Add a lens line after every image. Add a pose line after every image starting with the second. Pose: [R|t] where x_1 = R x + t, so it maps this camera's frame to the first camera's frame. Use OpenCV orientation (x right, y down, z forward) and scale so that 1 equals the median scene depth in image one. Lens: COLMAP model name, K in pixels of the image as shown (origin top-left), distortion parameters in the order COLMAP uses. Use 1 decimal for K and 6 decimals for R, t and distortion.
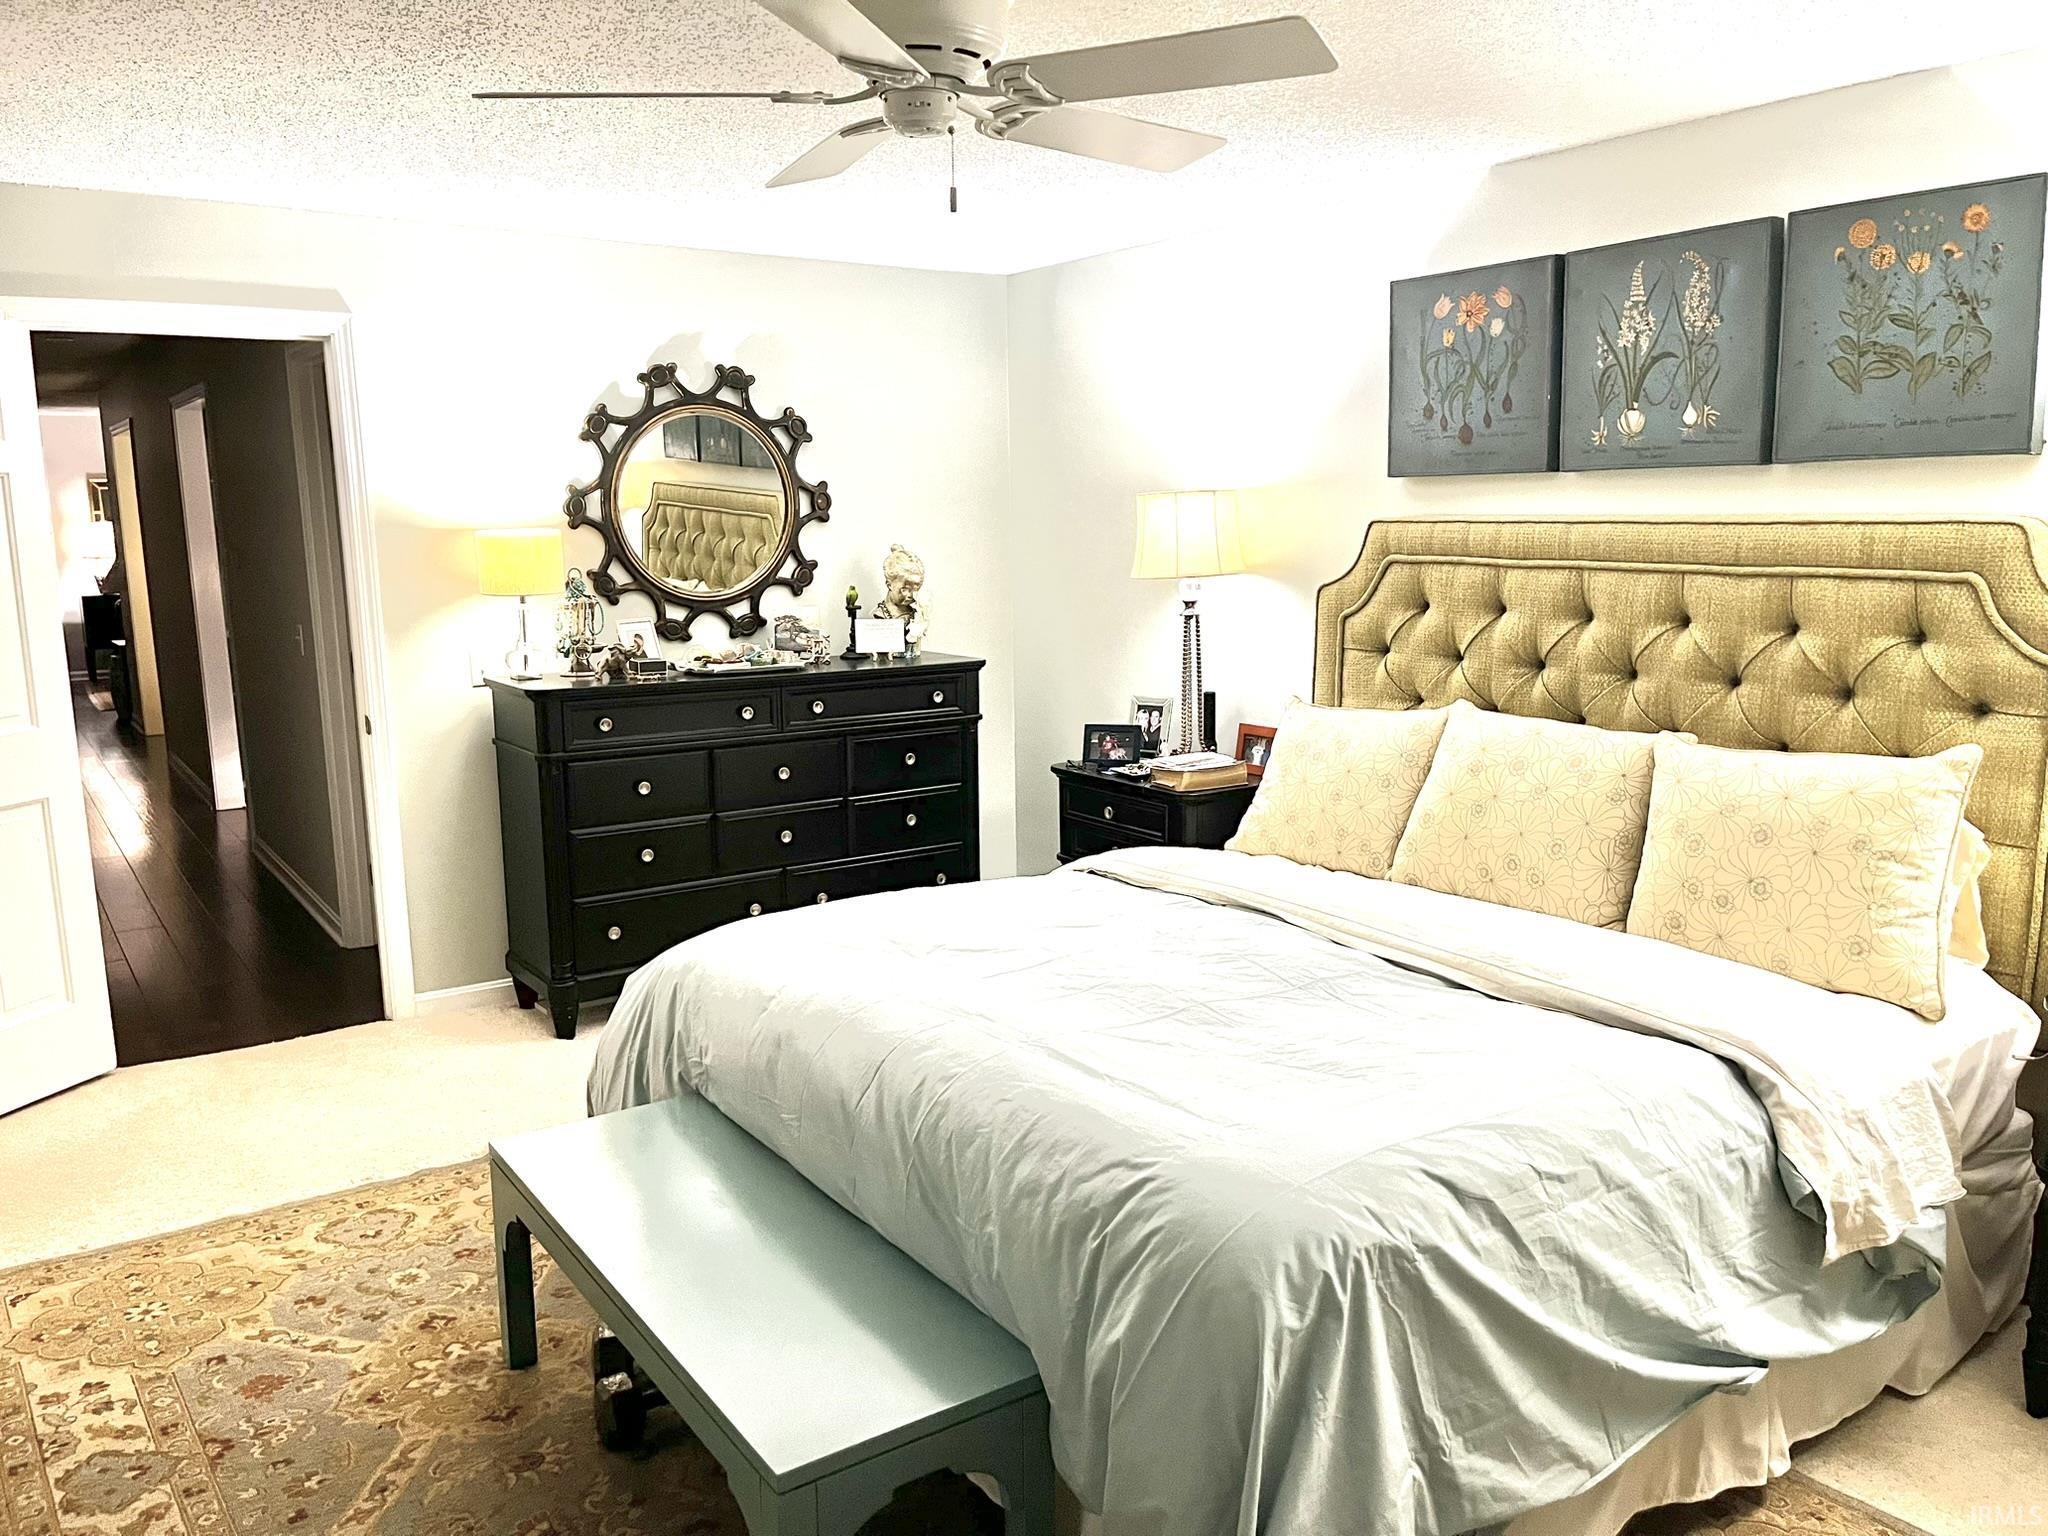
lens RADIAL K [[1548.4, 0, 1025.6], [0, 1548.4, 773.9], [0, 0, 1]] dist [0.007679, -0.000170]
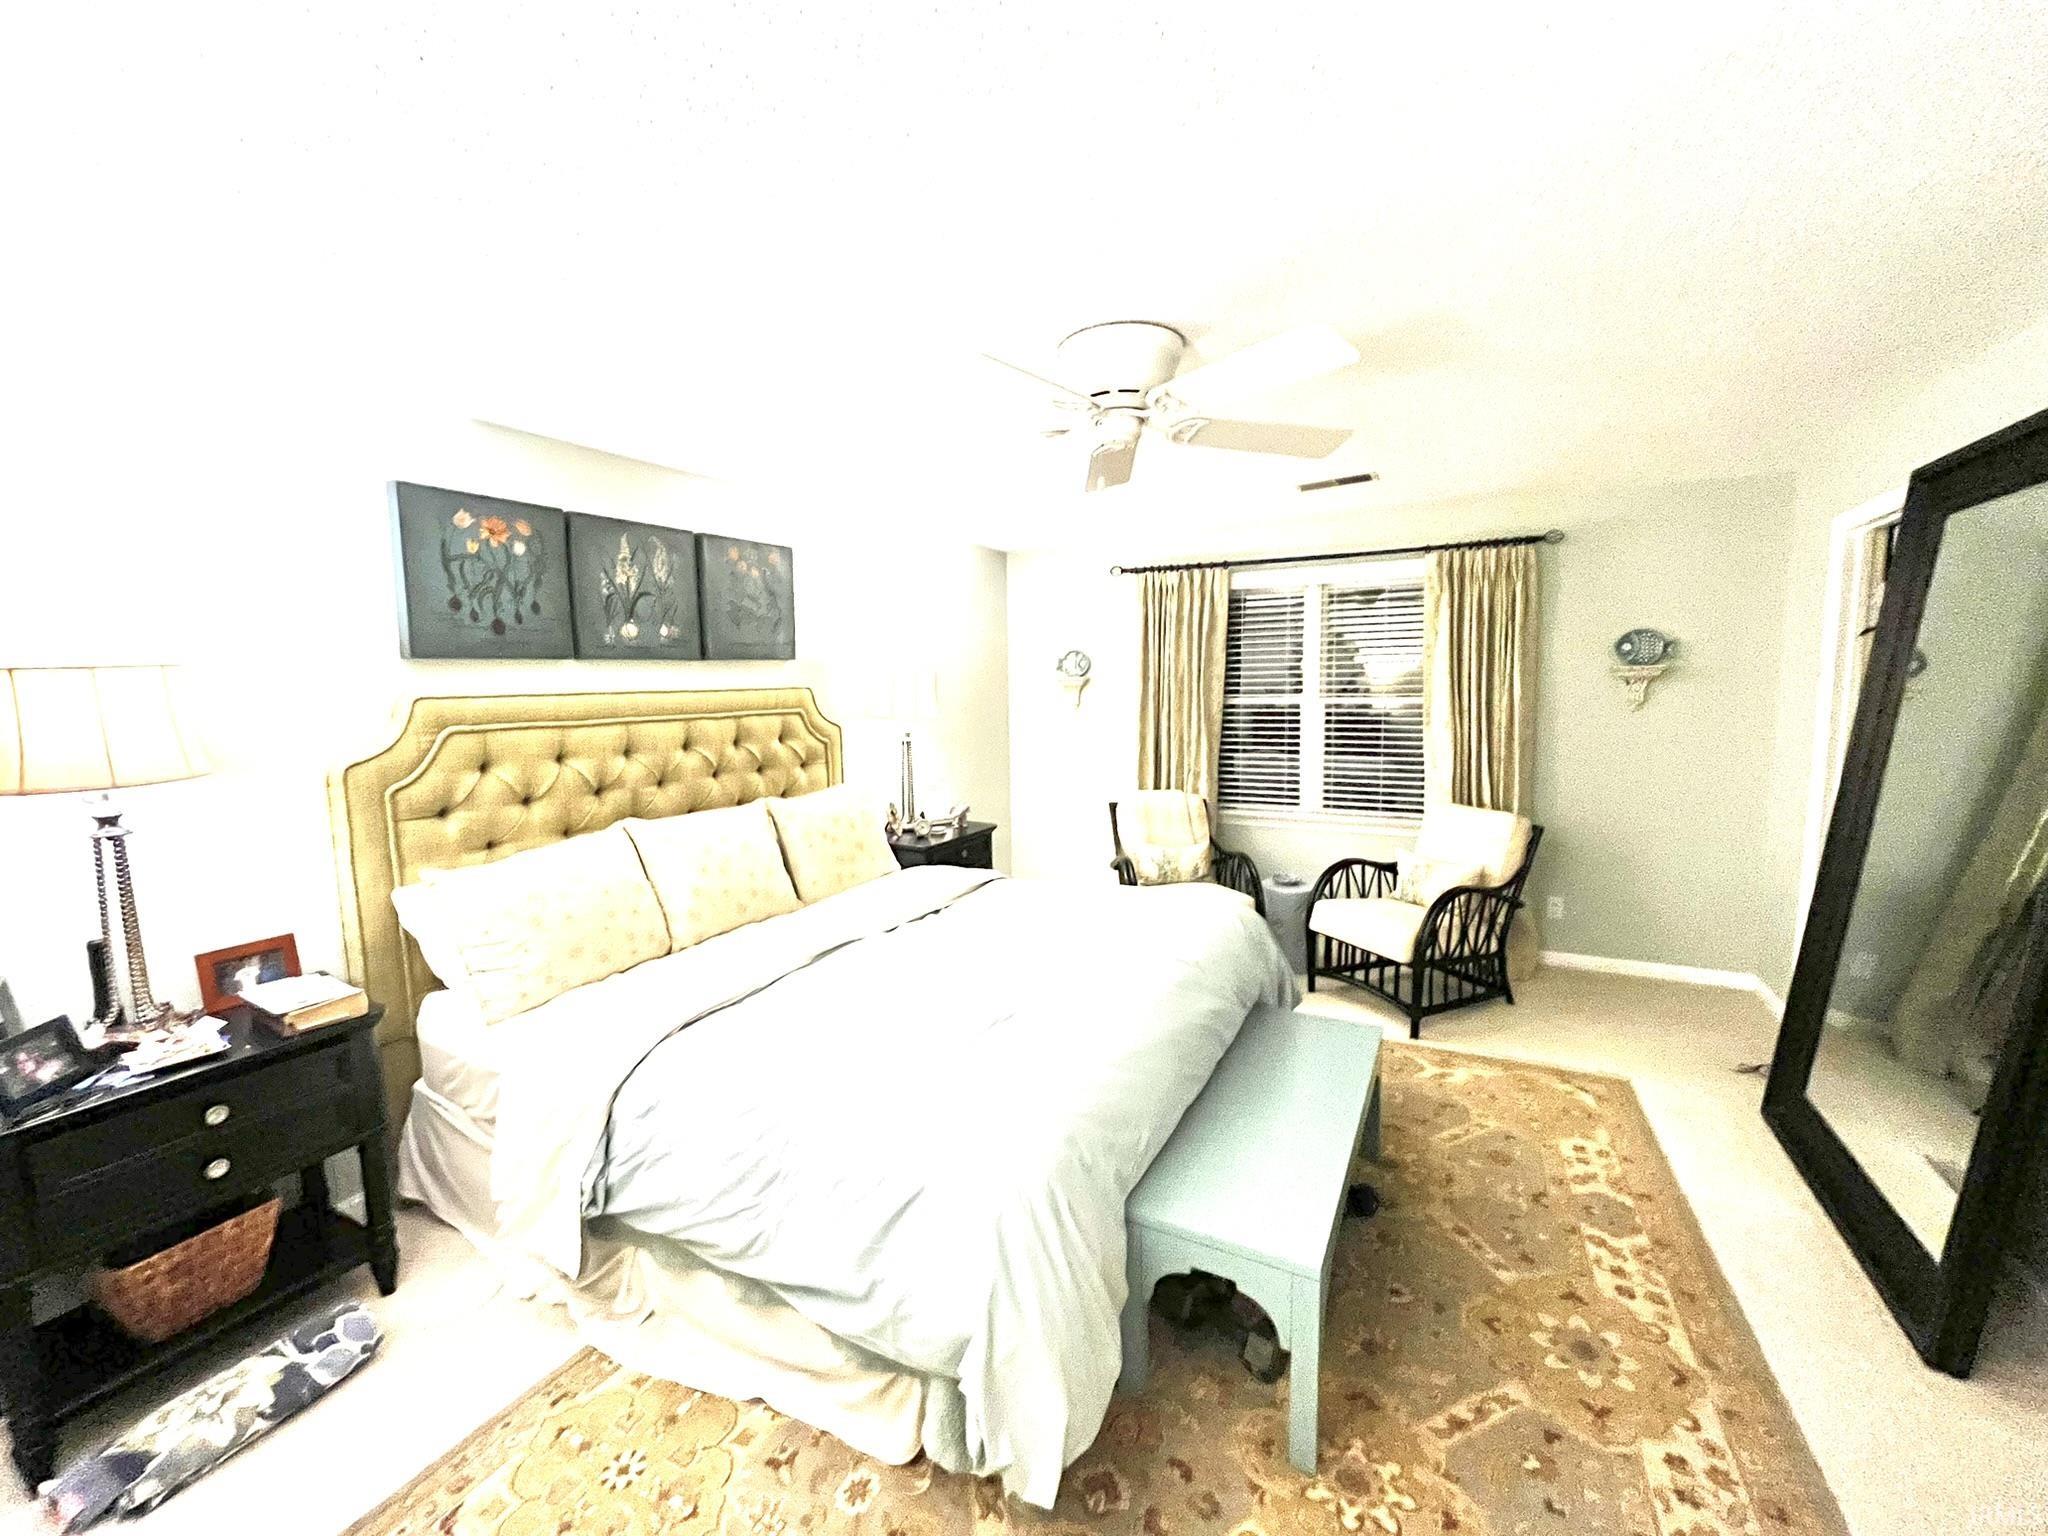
lens RADIAL K [[834.3, 0, 1023.6], [0, 834.3, 758.7], [0, 0, 1]] dist [-0.000603, -0.000069]
pose [[-0.456105, -0.067387, 0.887371, -0.537351], [0.173871, 0.971165, 0.163119, -0.158730], [-0.872775, 0.228688, -0.431237, 0.987747]]
